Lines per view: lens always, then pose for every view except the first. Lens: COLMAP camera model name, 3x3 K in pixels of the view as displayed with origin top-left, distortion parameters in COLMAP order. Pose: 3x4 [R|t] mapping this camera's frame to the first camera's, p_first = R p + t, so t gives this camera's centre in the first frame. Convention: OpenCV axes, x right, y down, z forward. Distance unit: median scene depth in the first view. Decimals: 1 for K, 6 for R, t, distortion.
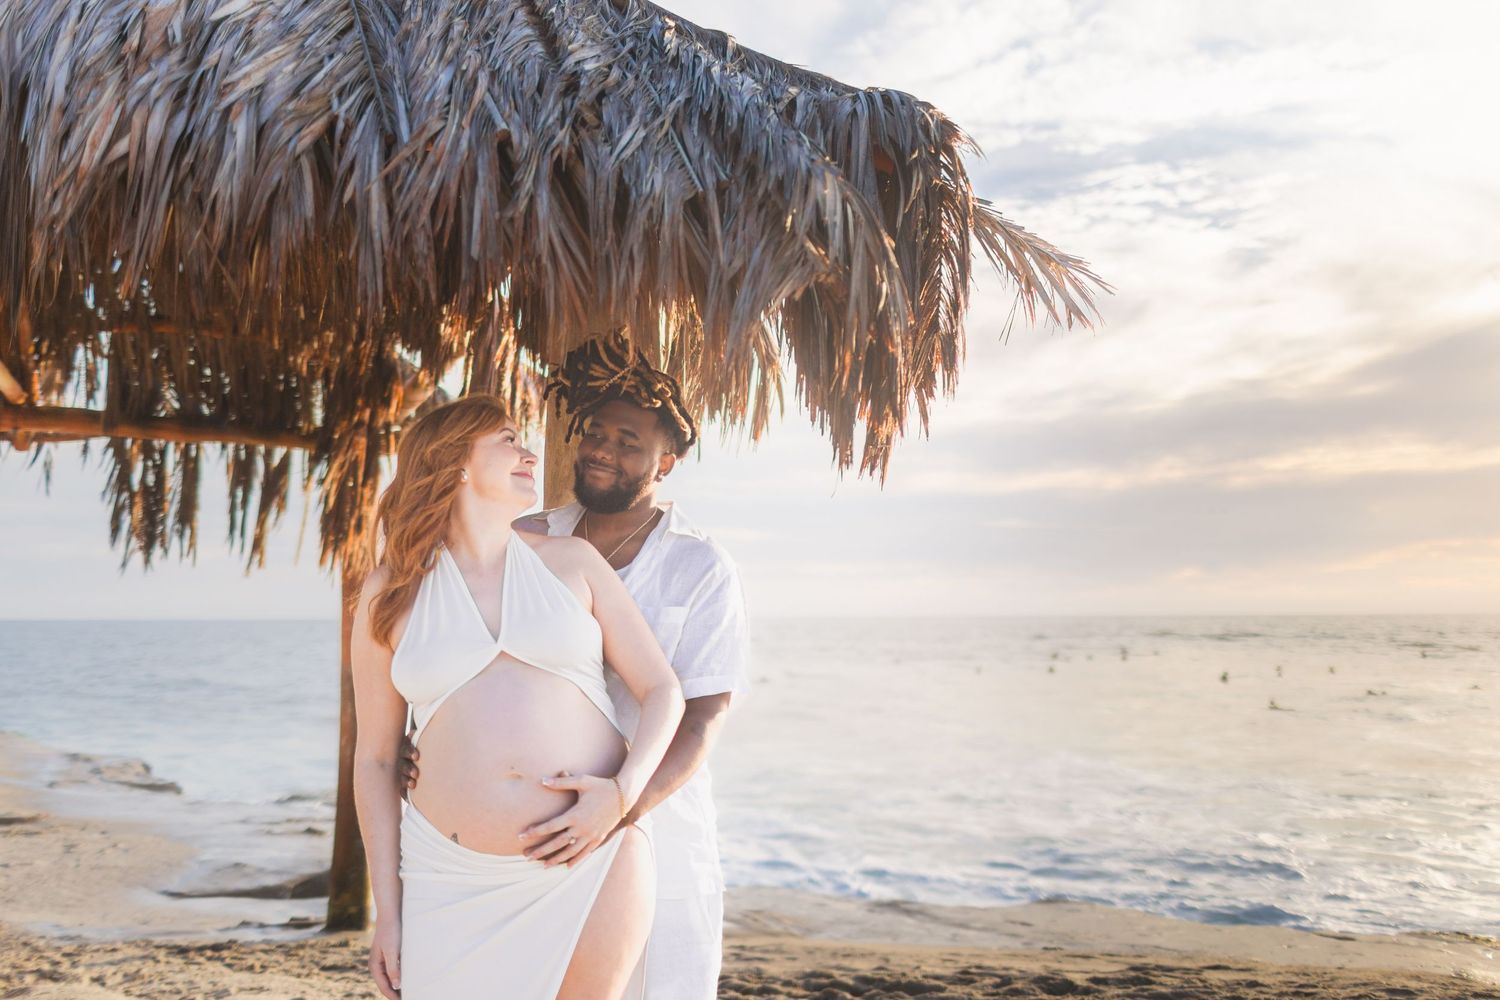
lens RADIAL K [[1510.8, 0, 687.6], [0, 1510.8, 504.9], [0, 0, 1]] dist [0.020215, -0.015070]
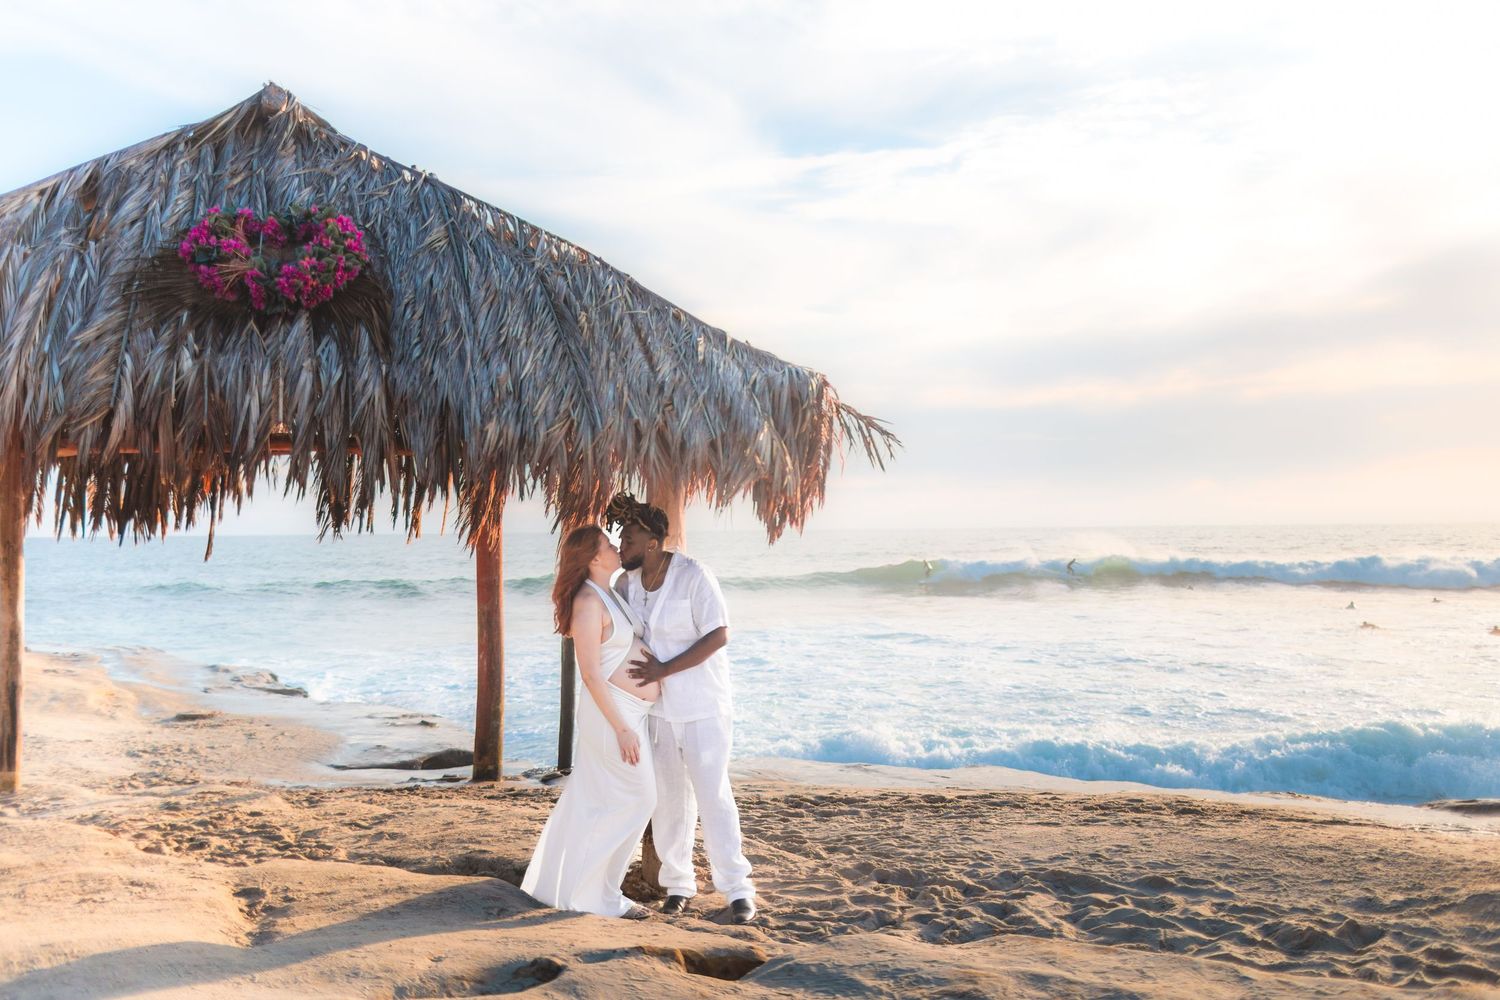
lens RADIAL K [[1477.8, 0, 689.0], [0, 1477.8, 501.5], [0, 0, 1]] dist [0.021085, -0.013372]
pose [[0.999828, -0.009097, -0.016151, 0.004152], [0.009968, 0.998453, 0.054694, -0.211063], [0.015629, -0.054845, 0.998373, -1.273660]]
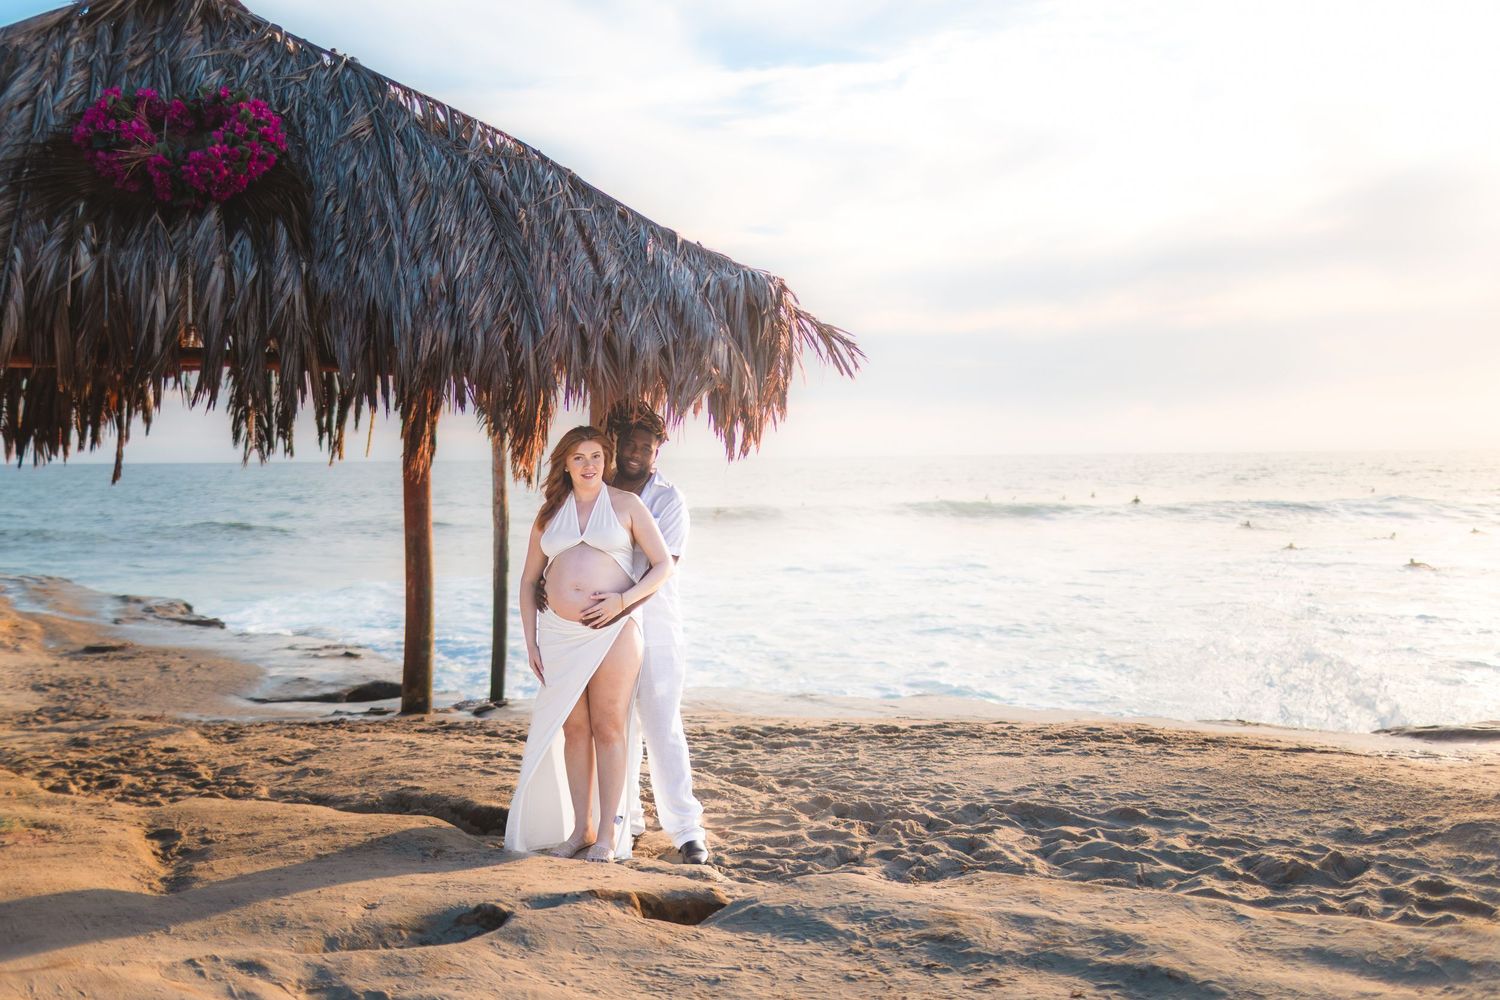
lens RADIAL K [[1510.8, 0, 687.6], [0, 1510.8, 504.9], [0, 0, 1]] dist [0.020215, -0.015070]
pose [[0.999535, -0.008391, 0.029327, -0.024868], [0.005255, 0.994414, 0.105415, -0.185570], [-0.030048, -0.105211, 0.993996, -1.168800]]
